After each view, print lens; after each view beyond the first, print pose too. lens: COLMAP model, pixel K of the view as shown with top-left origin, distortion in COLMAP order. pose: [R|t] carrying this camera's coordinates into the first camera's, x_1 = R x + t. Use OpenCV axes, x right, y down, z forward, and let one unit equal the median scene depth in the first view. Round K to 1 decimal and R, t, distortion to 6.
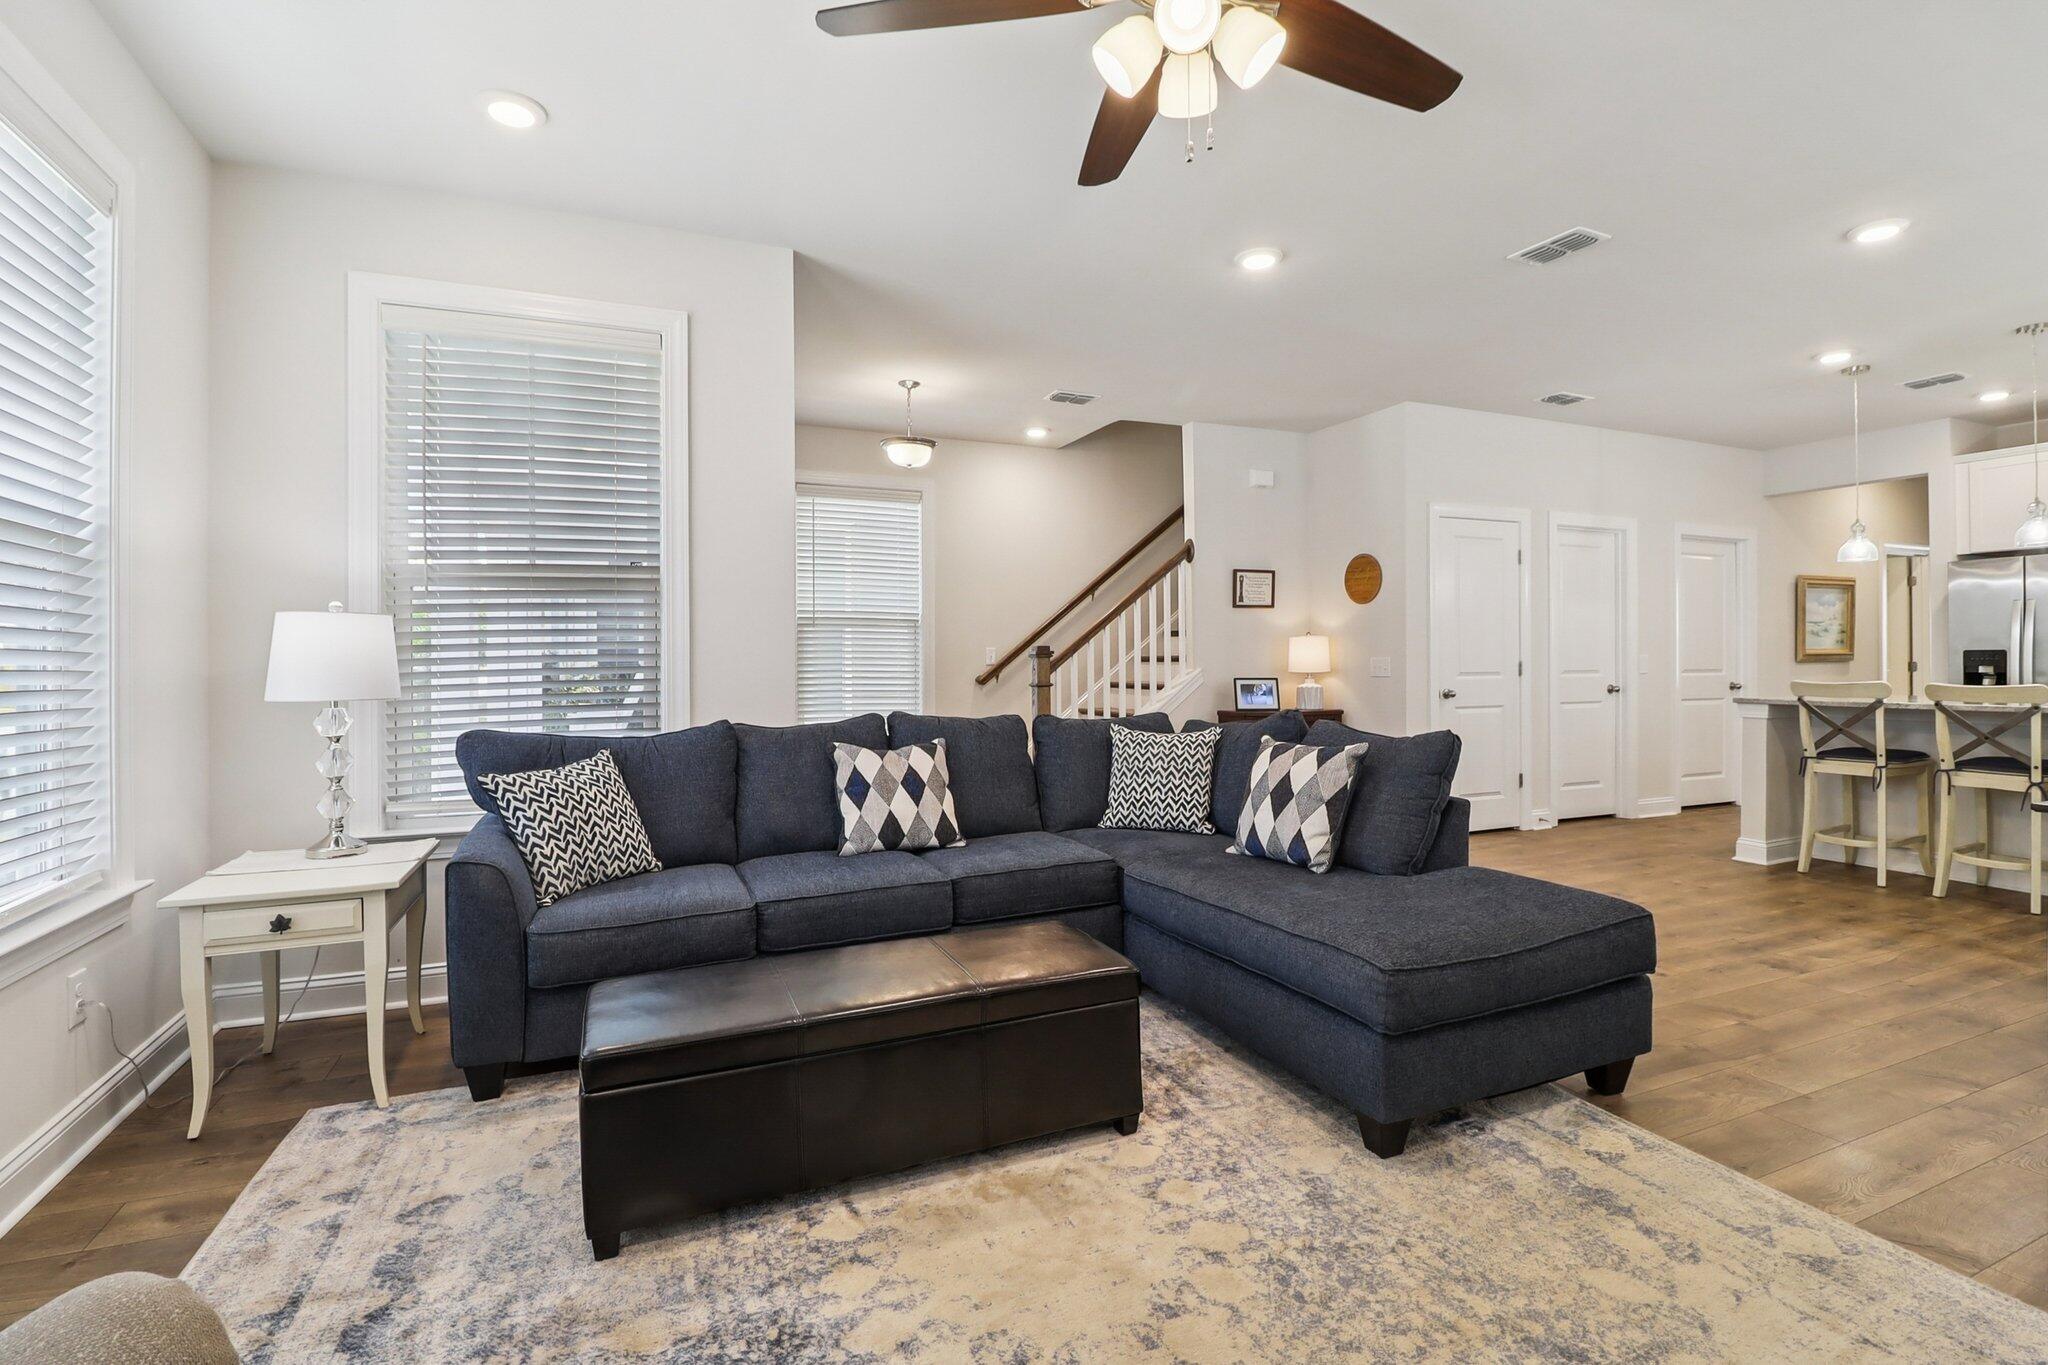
lens RADIAL K [[951.0, 0, 1029.1], [0, 951.0, 646.6], [0, 0, 1]] dist [-0.001660, -0.011578]
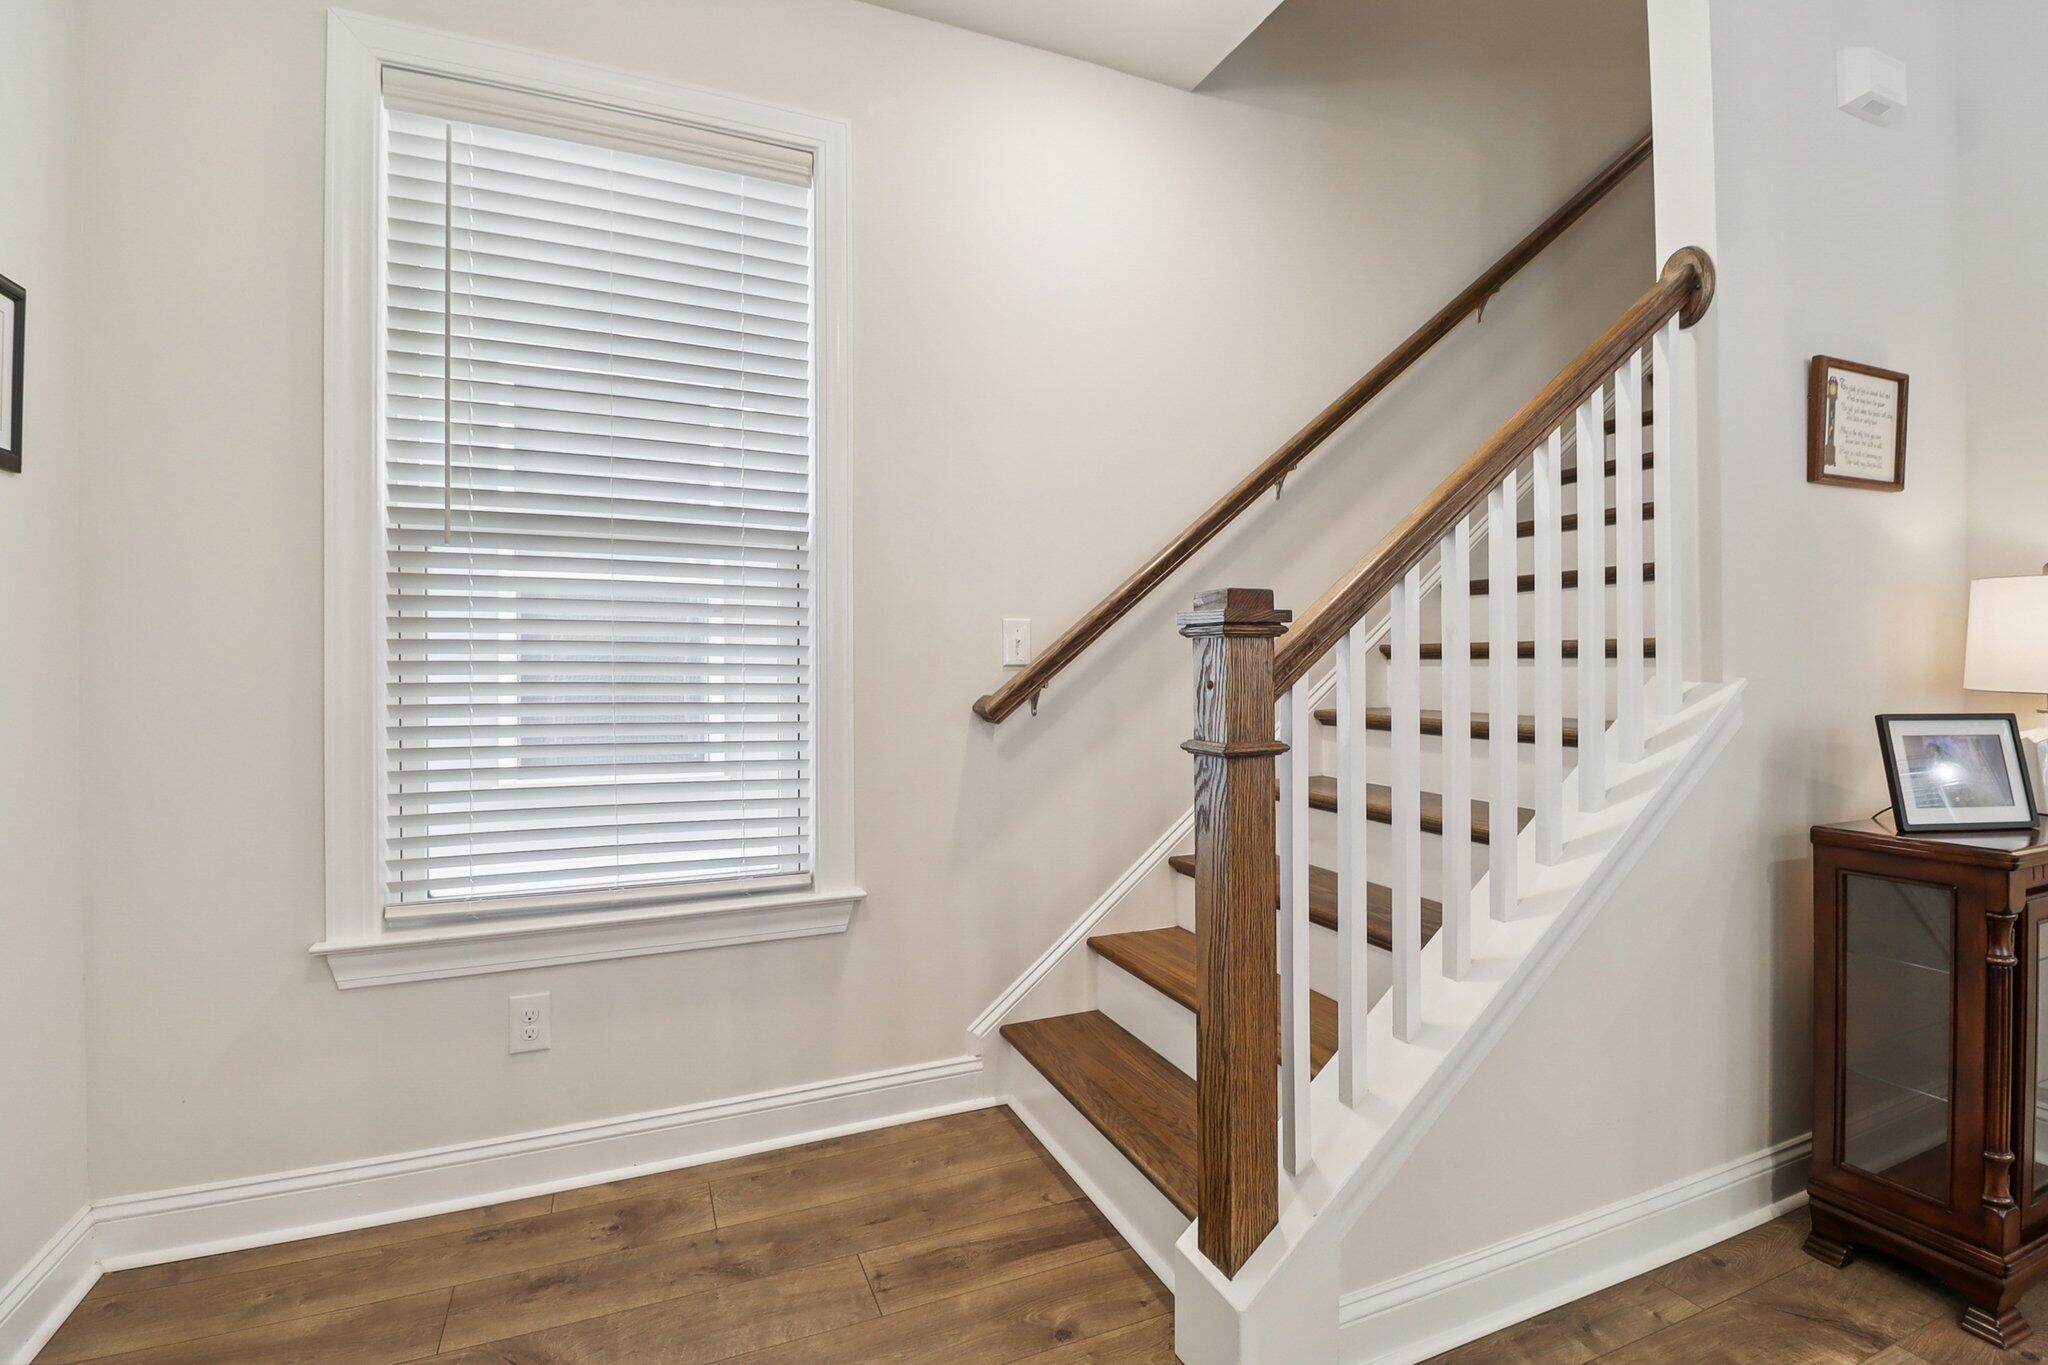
lens RADIAL K [[943.9, 0, 1029.4], [0, 943.9, 657.0], [0, 0, 1]] dist [-0.000415, -0.012441]
pose [[0.999993, 0.002185, 0.002910, -0.071345], [-0.002215, 0.999944, 0.010342, 0.023193], [-0.002887, -0.010349, 0.999942, 1.261255]]
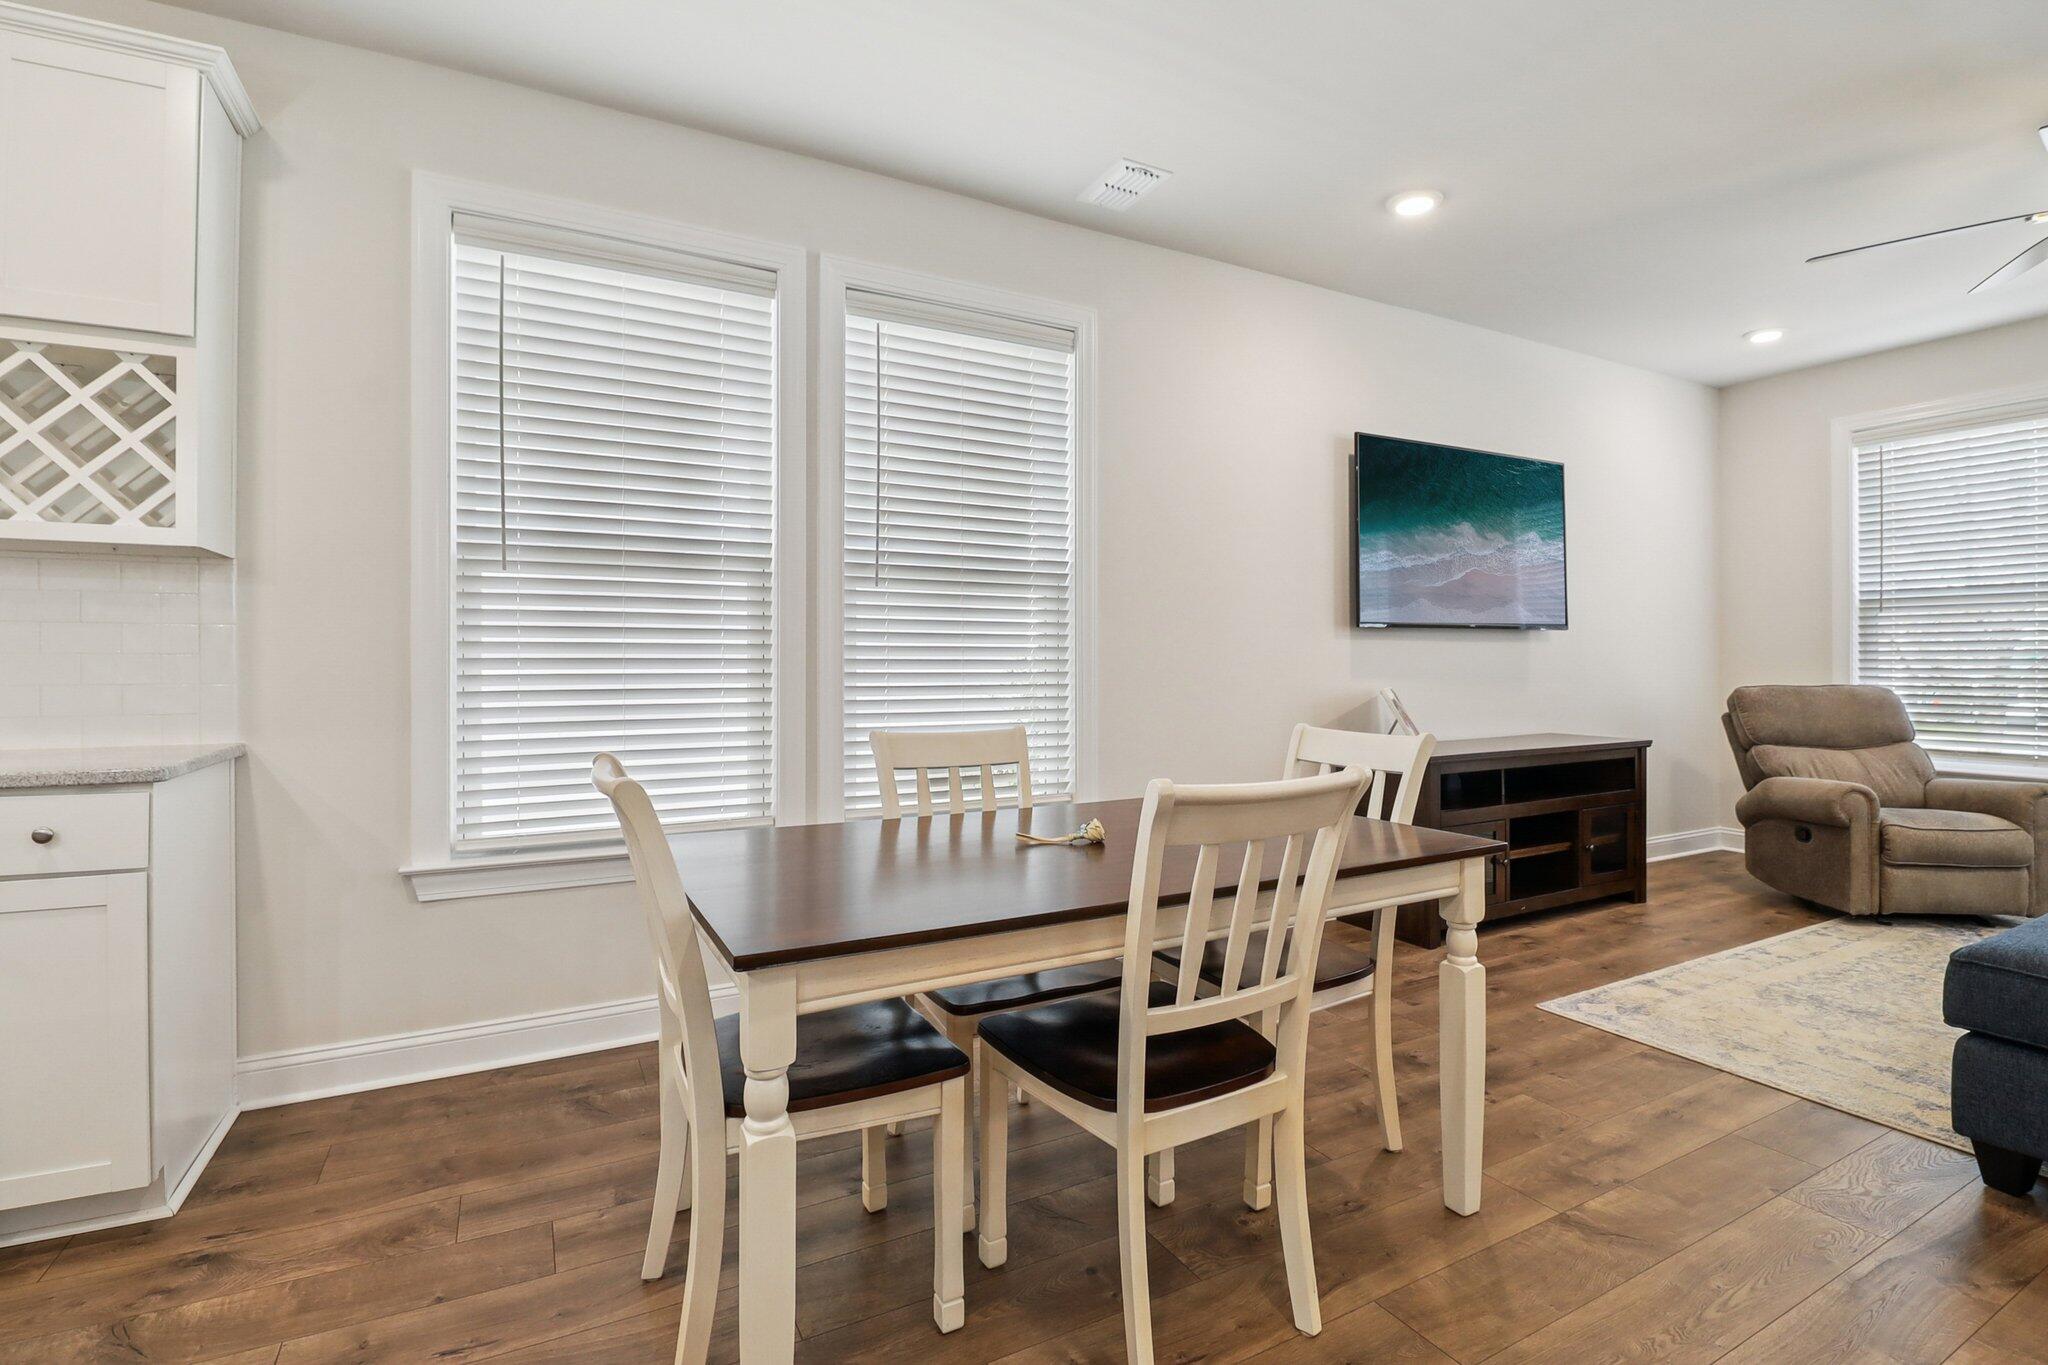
lens RADIAL K [[963.7, 0, 1025.3], [0, 963.7, 664.7], [0, 0, 1]] dist [-0.000631, -0.013555]
pose [[-0.996091, 0.005144, -0.088185, 1.042199], [0.006266, 0.999903, -0.012454, 0.018113], [0.088113, -0.012958, -0.996026, 1.193586]]
